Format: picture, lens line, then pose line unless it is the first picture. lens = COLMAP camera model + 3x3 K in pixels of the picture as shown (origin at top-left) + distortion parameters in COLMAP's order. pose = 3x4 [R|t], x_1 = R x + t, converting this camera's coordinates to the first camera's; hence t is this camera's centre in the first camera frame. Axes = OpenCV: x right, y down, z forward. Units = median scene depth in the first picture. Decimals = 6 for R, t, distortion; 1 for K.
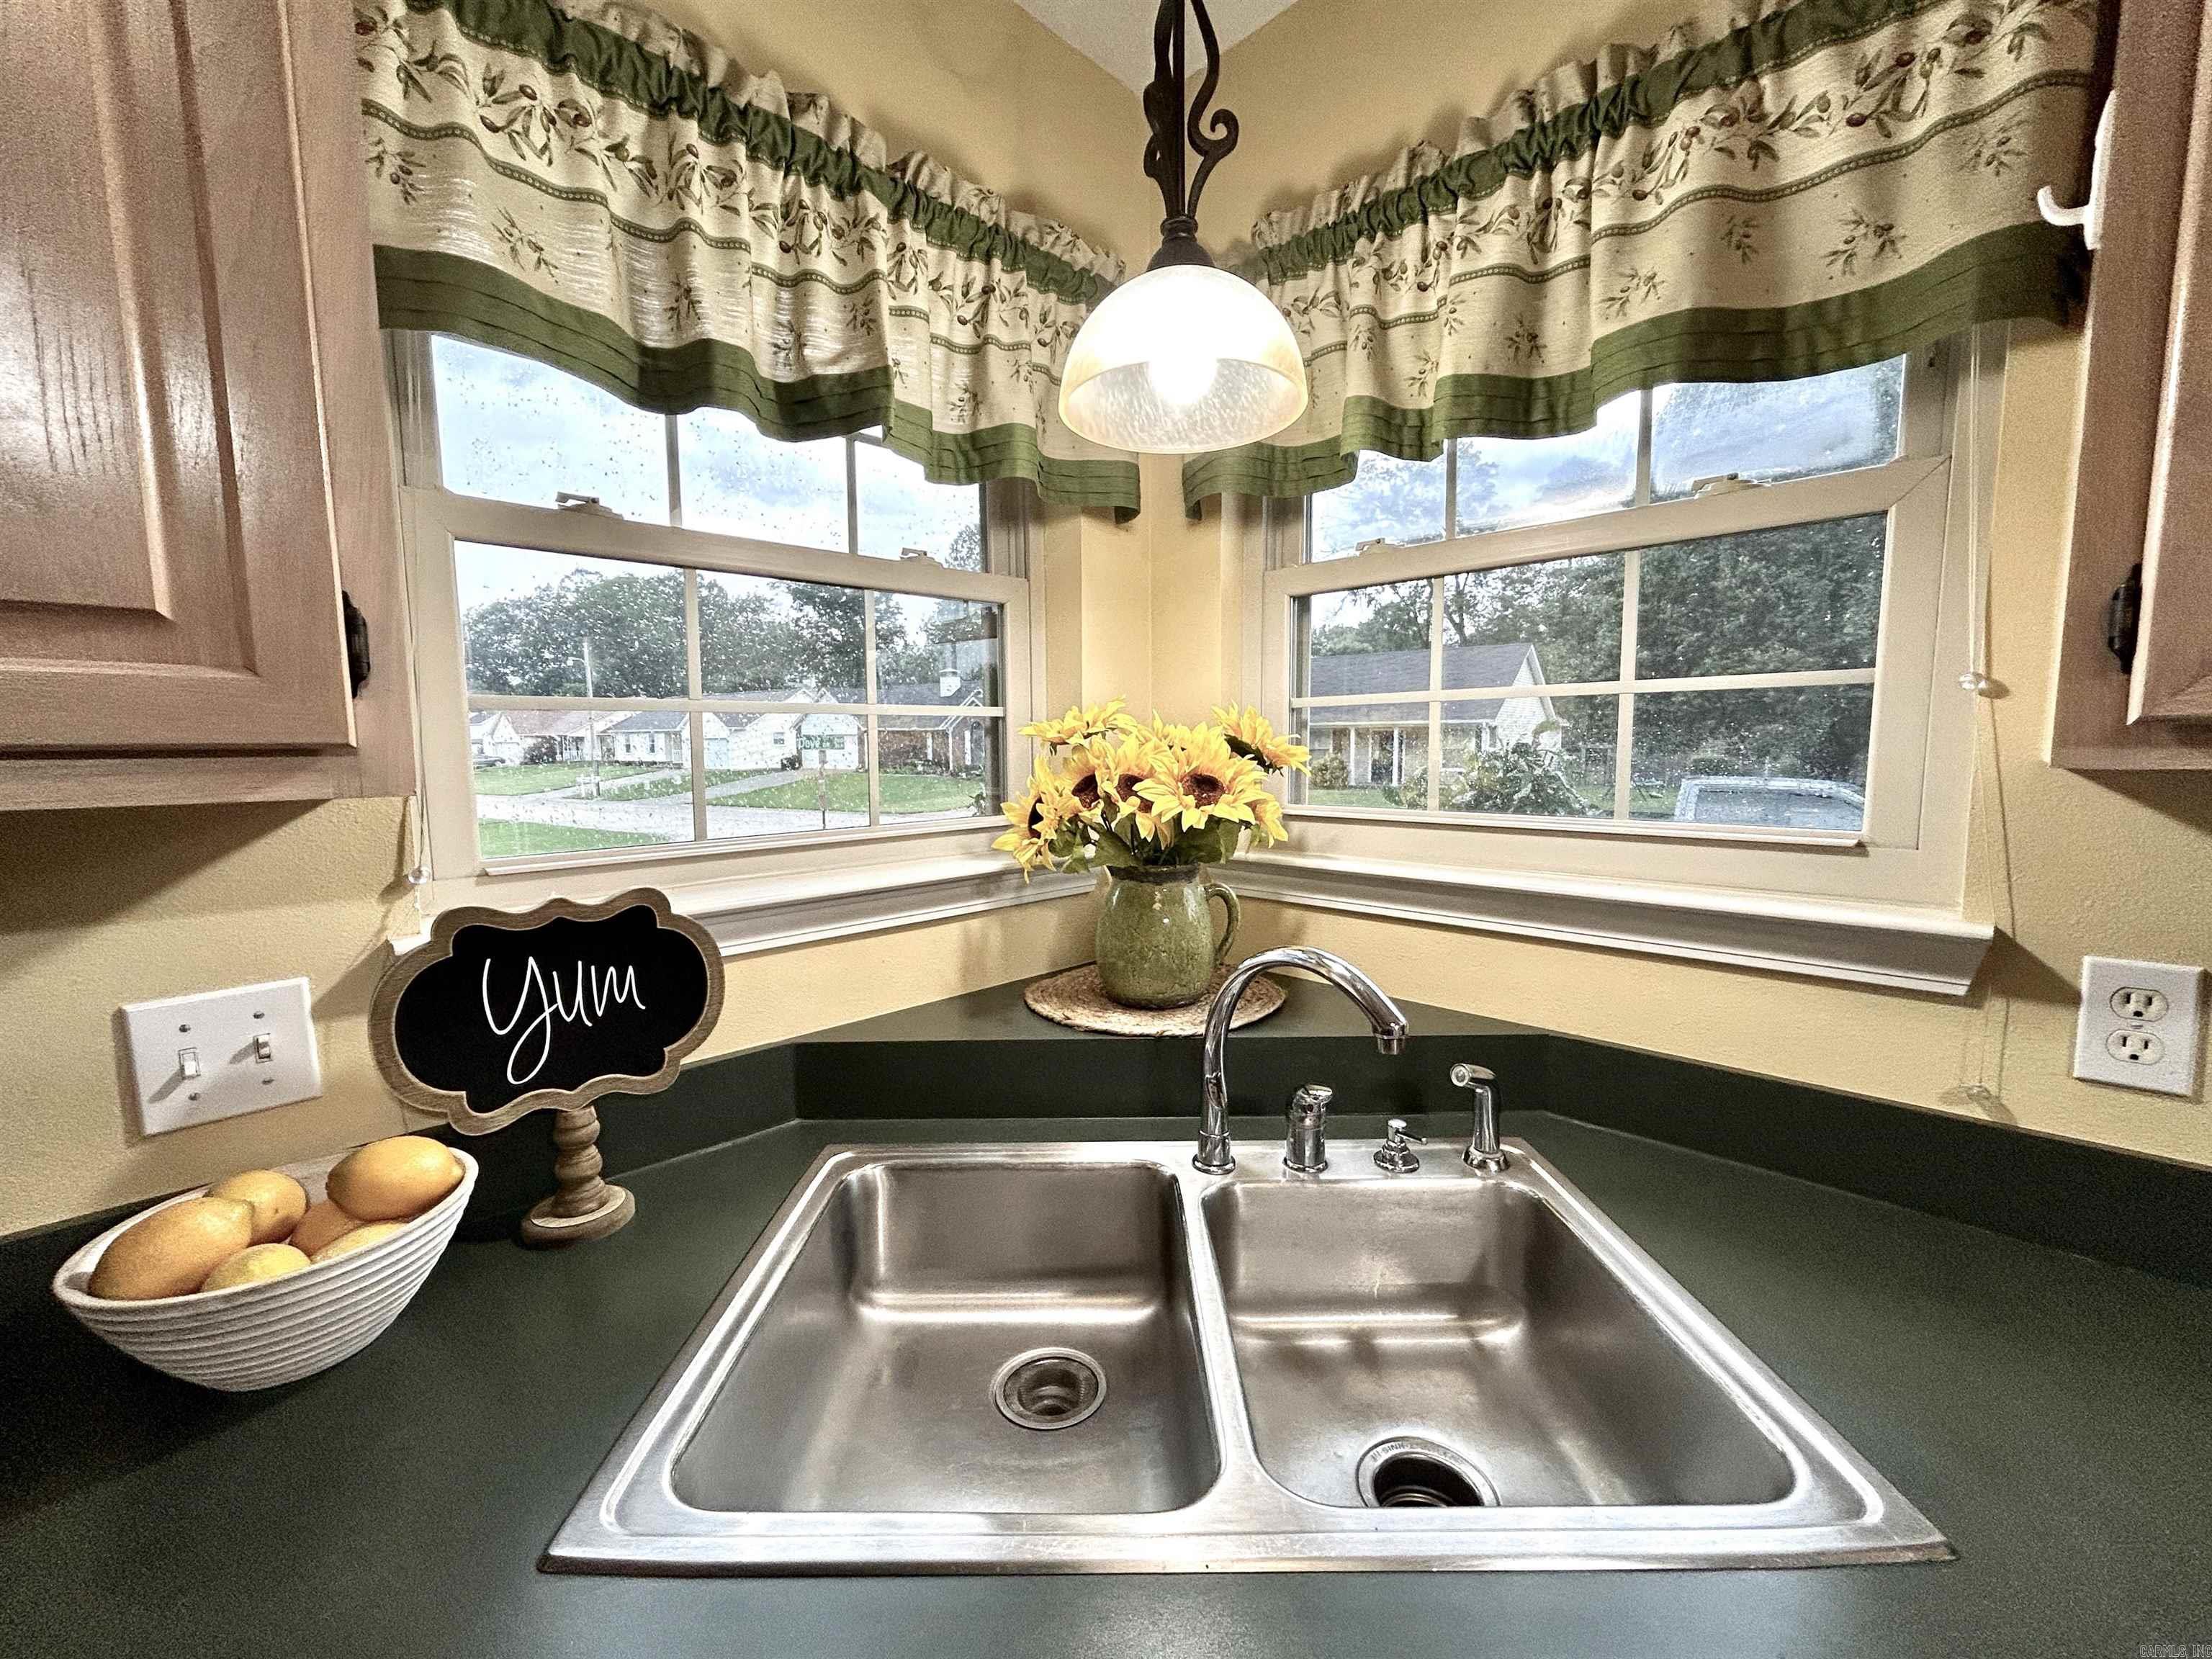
lens RADIAL K [[896.3, 0, 1103.5], [0, 896.3, 834.2], [0, 0, 1]] dist [-0.001205, 0.000585]
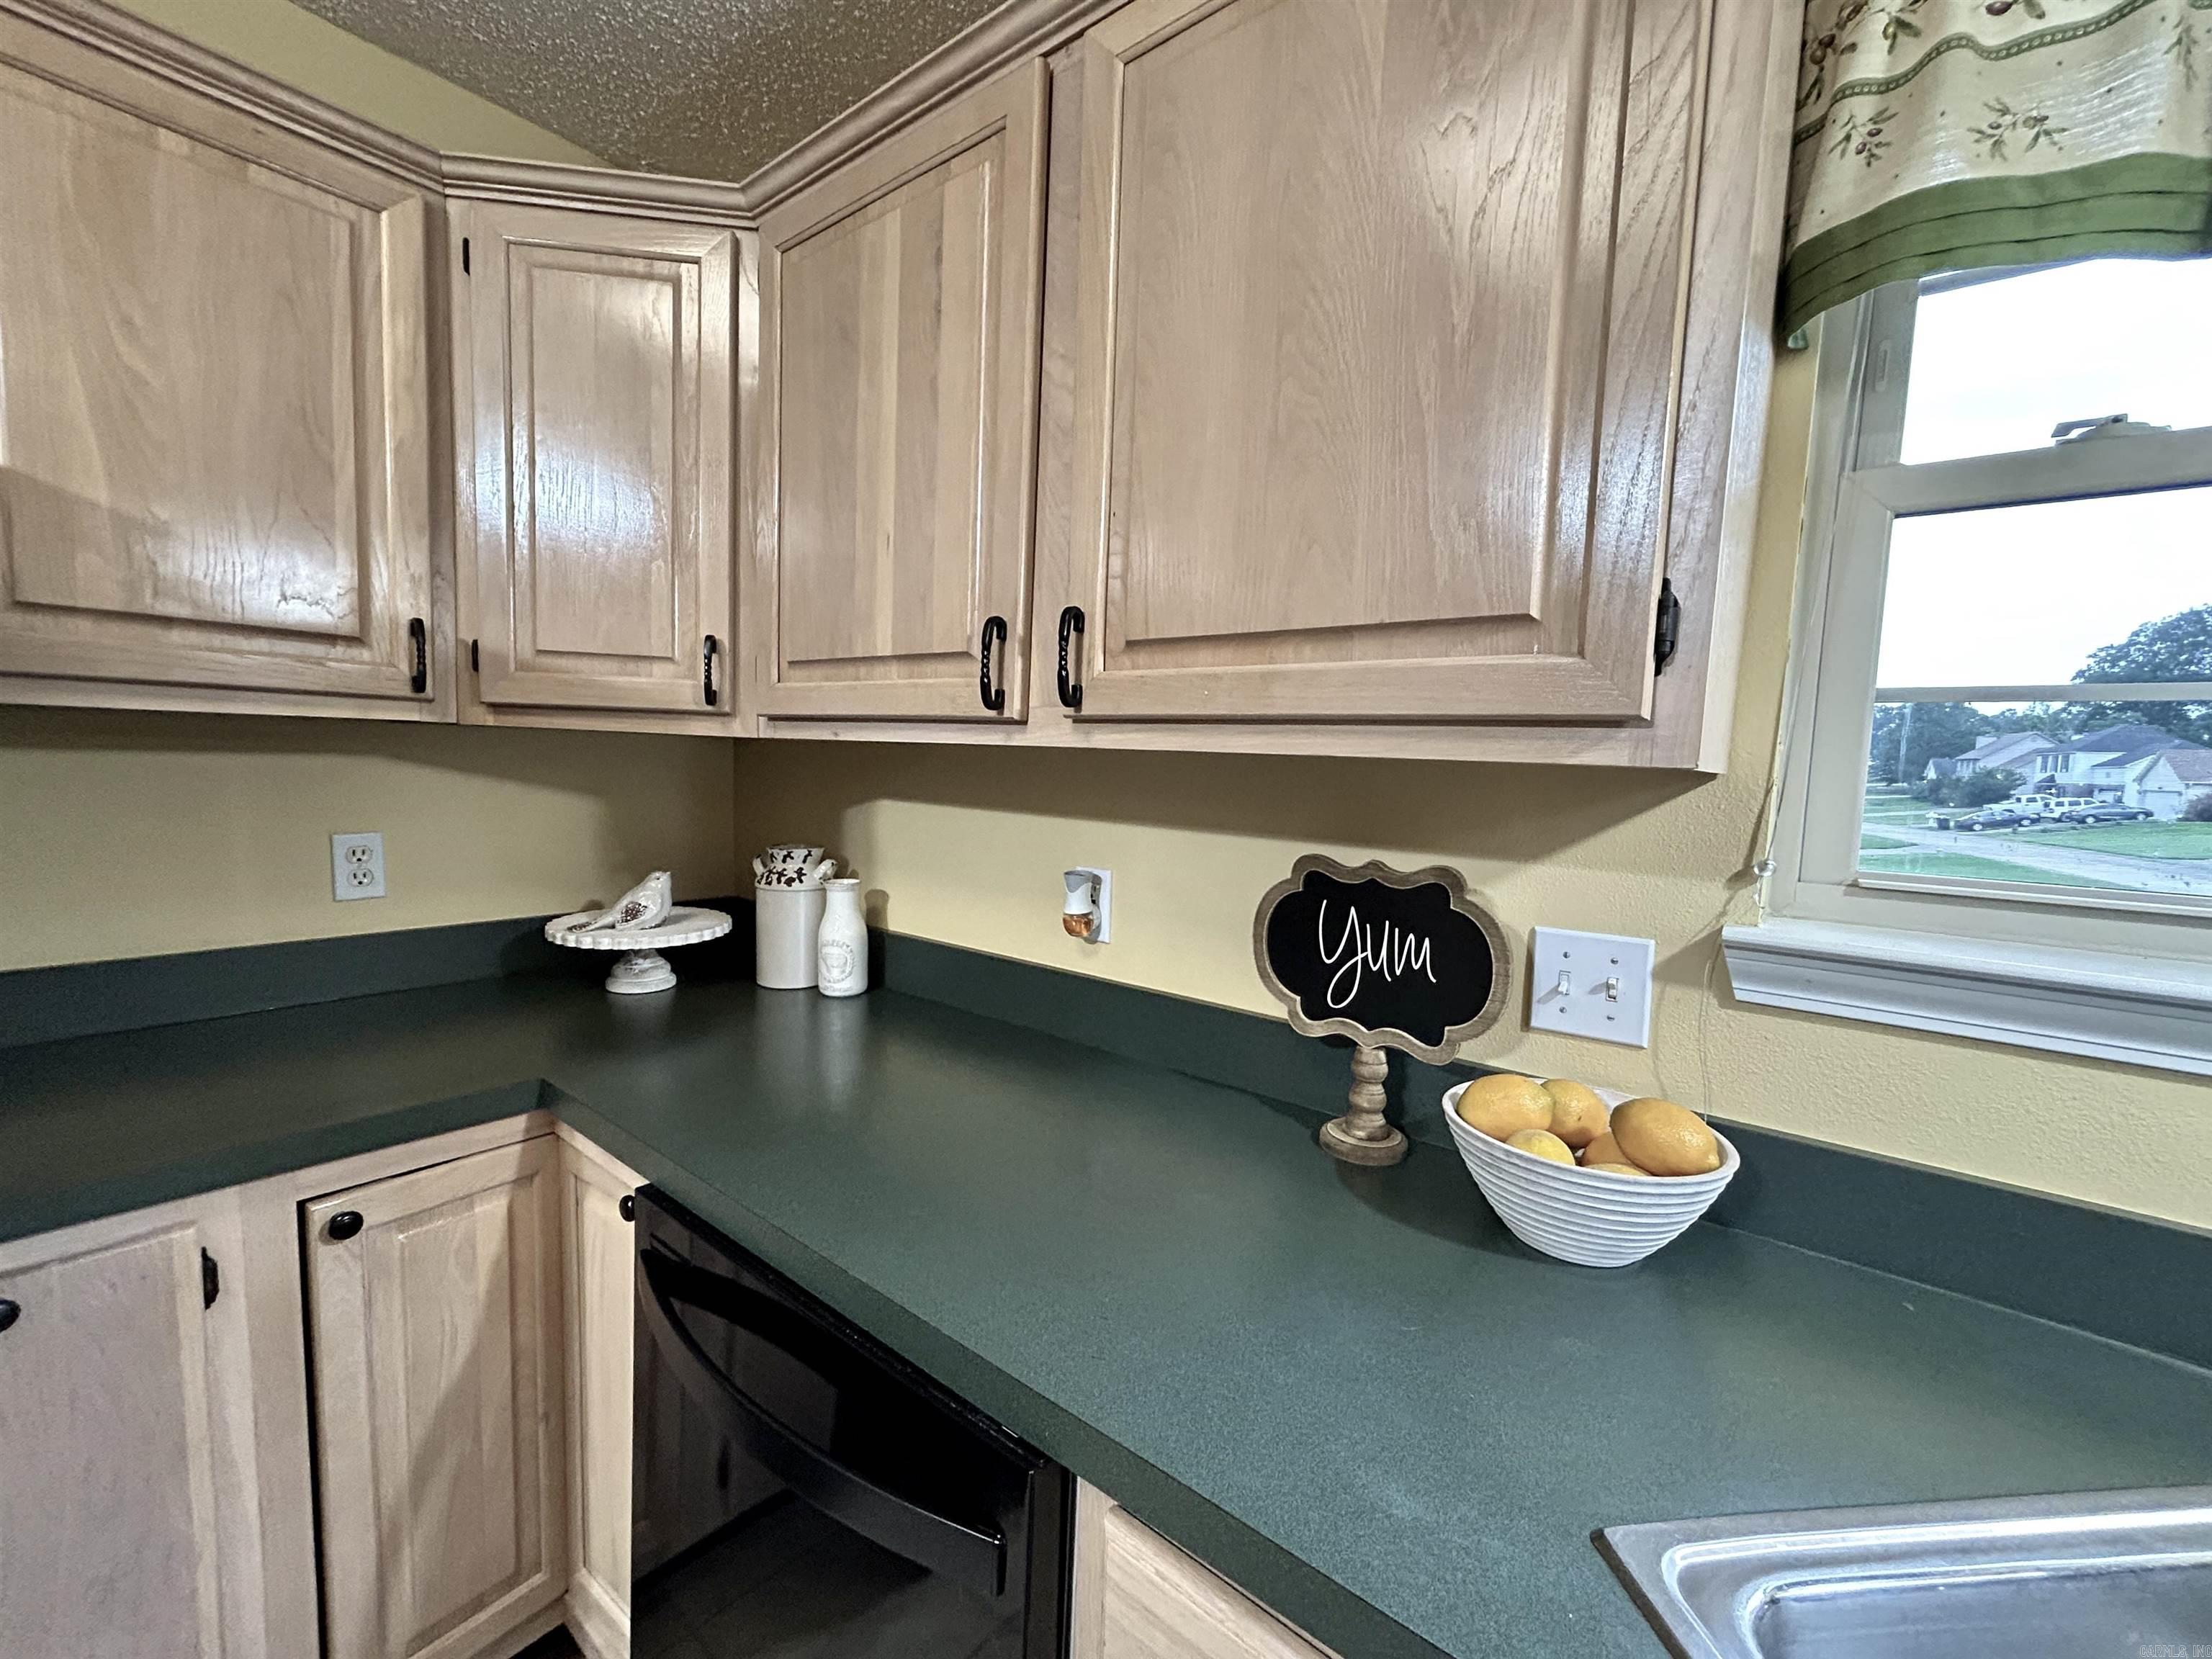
lens RADIAL K [[896.3, 0, 1100.4], [0, 896.3, 833.0], [0, 0, 1]] dist [-0.001205, 0.000585]
pose [[0.112633, 0.096299, -0.988959, 0.120016], [-0.140126, 0.986885, 0.080138, 0.029226], [0.983707, 0.129553, 0.124650, 0.136889]]
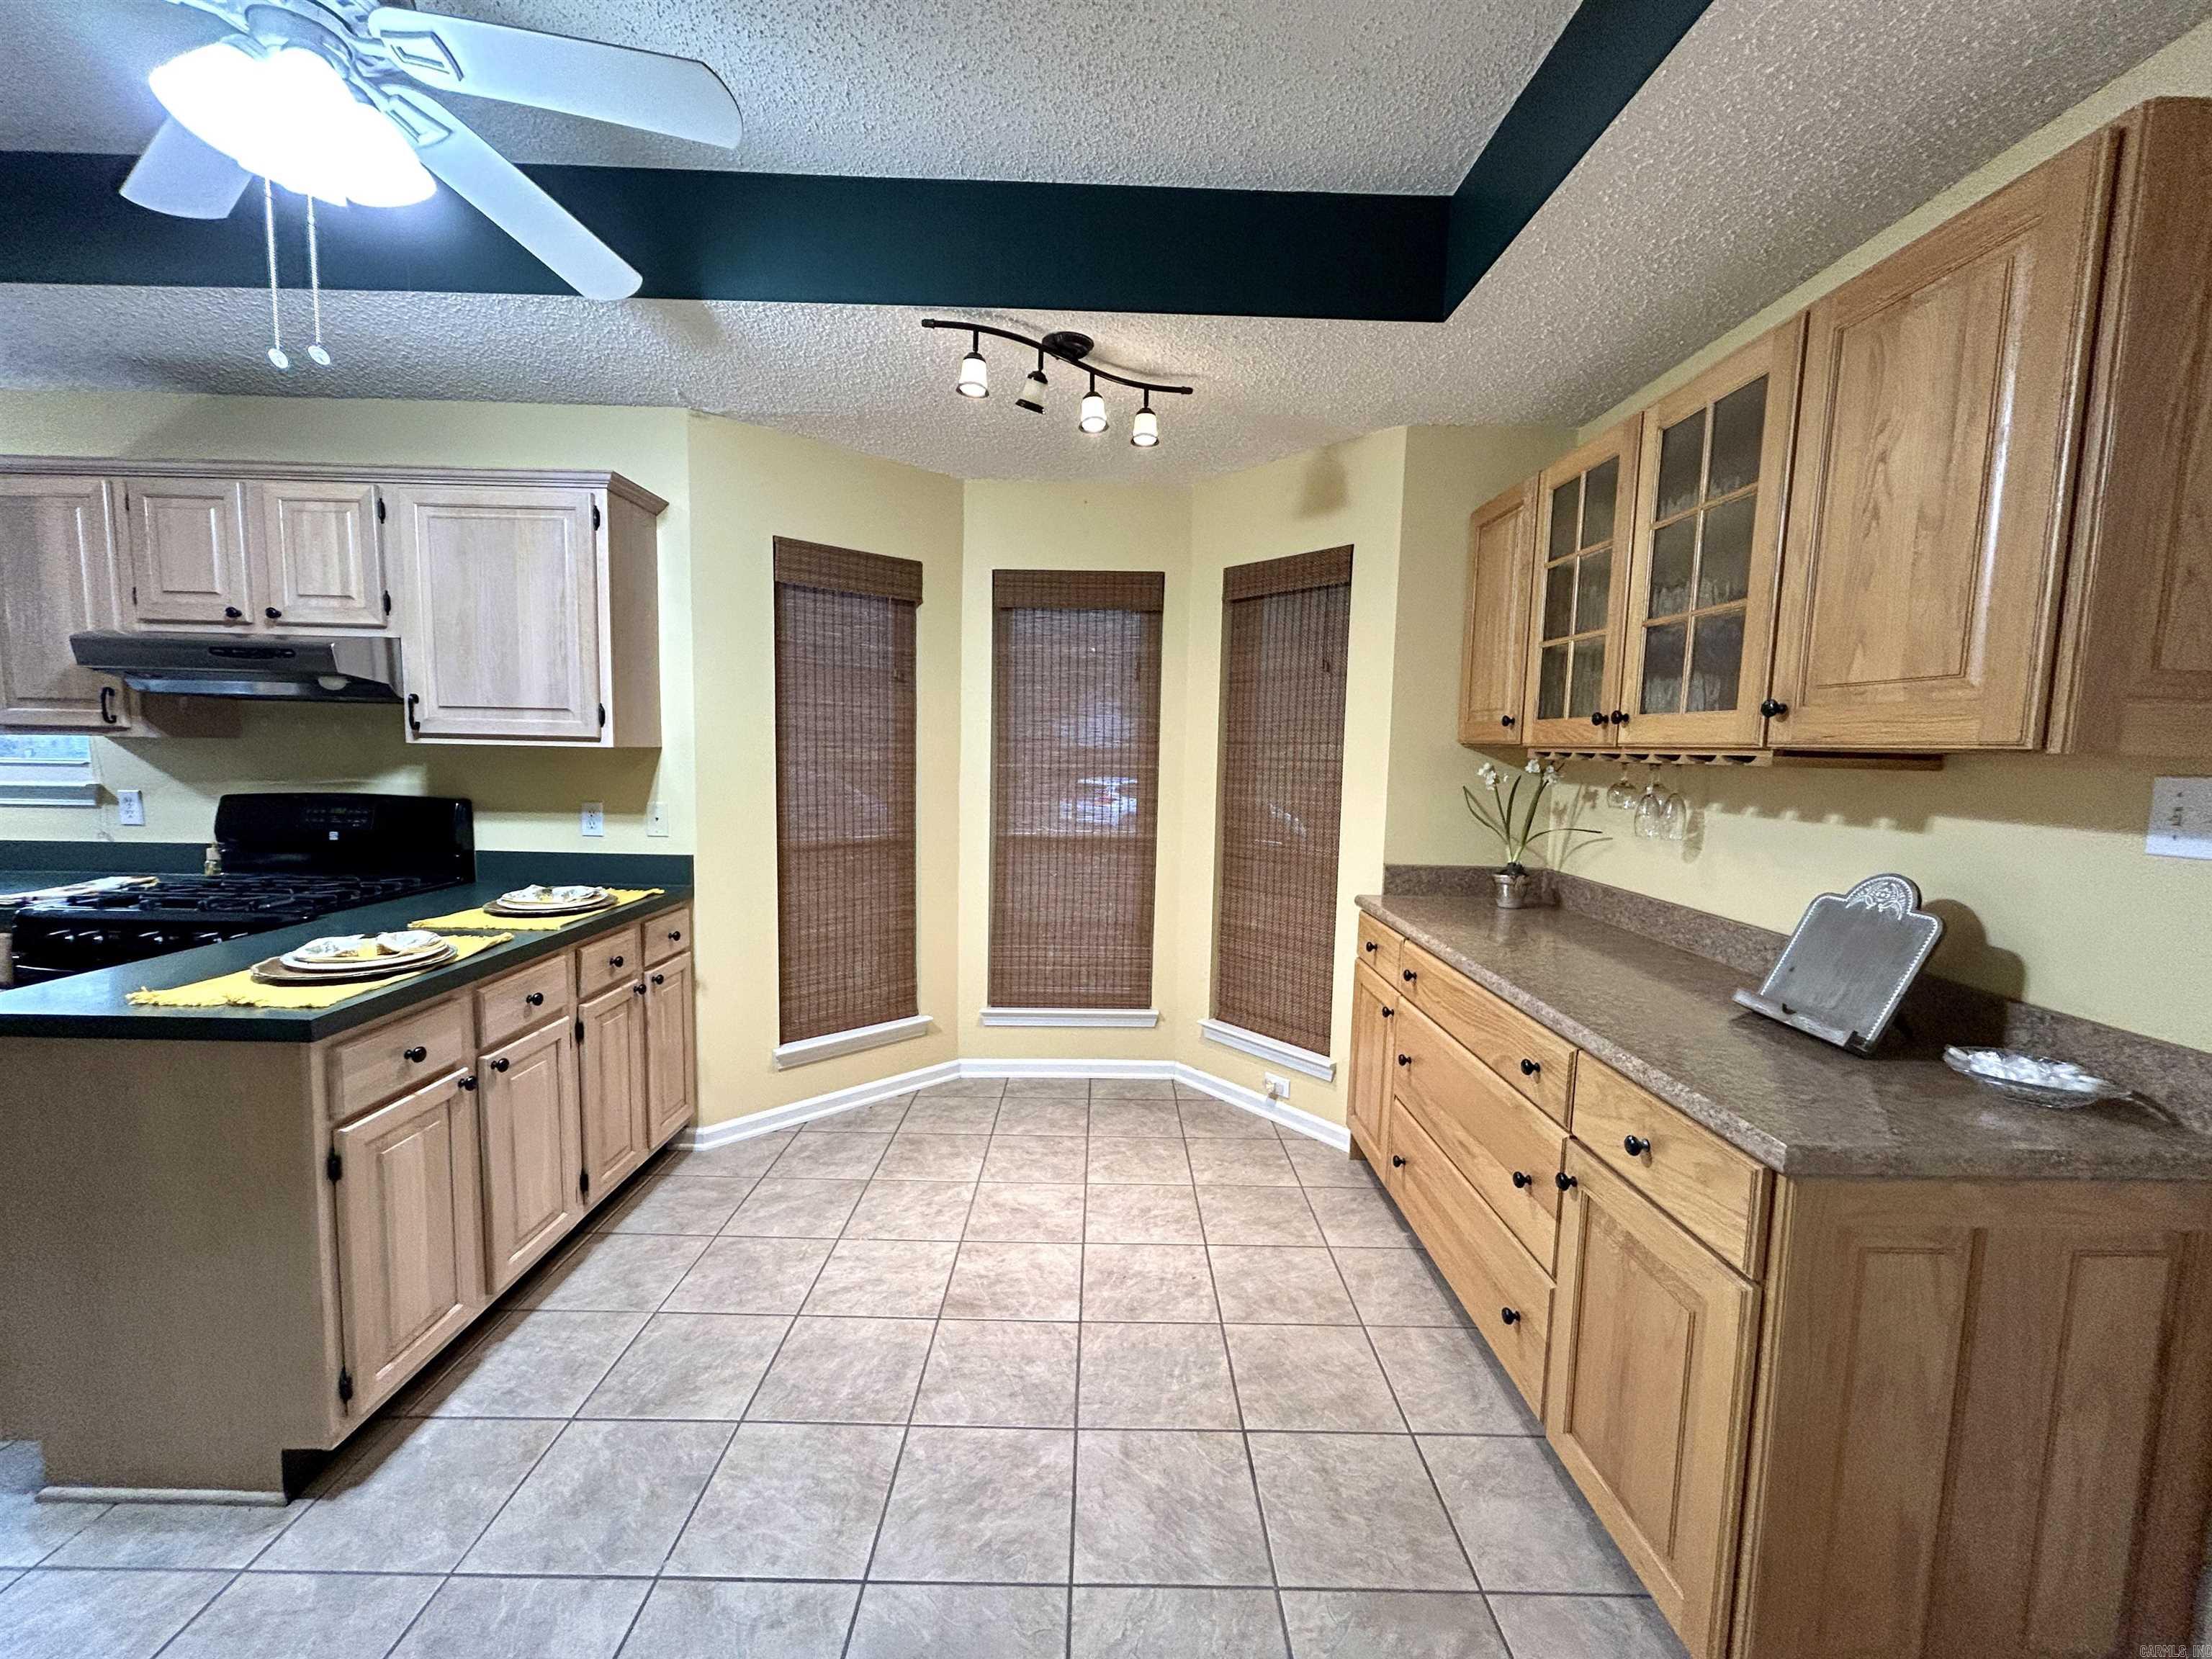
lens RADIAL K [[896.3, 0, 1104.1], [0, 896.3, 832.5], [0, 0, 1]] dist [-0.001205, 0.000585]
pose [[0.698566, -0.049261, 0.713848, 1.124169], [0.049615, 0.998561, 0.020354, 0.376328], [-0.713824, 0.021199, 0.700005, -3.830207]]
